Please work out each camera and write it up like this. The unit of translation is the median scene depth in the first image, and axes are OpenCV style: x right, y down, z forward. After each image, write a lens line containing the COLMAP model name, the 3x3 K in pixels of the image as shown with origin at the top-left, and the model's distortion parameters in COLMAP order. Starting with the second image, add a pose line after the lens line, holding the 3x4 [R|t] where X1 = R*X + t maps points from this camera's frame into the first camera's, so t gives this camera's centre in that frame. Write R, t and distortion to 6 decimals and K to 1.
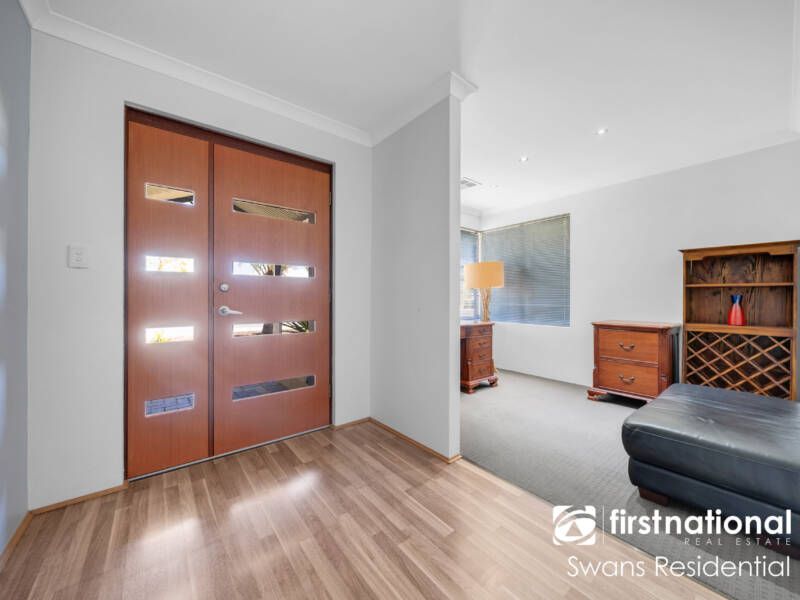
lens RADIAL K [[318.7, 0, 400.0], [0, 318.7, 300.0], [0, 0, 1]] dist [-0.001822, -0.000077]
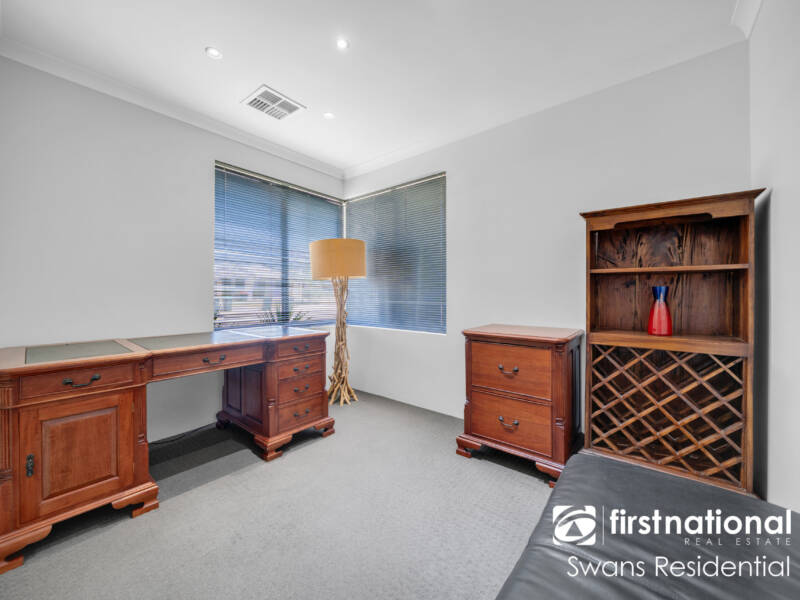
lens RADIAL K [[322.6, 0, 408.9], [0, 322.6, 296.7], [0, 0, 1]] dist [0.001234, 0.000033]
pose [[0.973293, -0.007233, 0.229451, 0.413118], [0.006139, 0.999966, 0.005482, -0.001009], [-0.229483, -0.003927, 0.973305, 0.472008]]
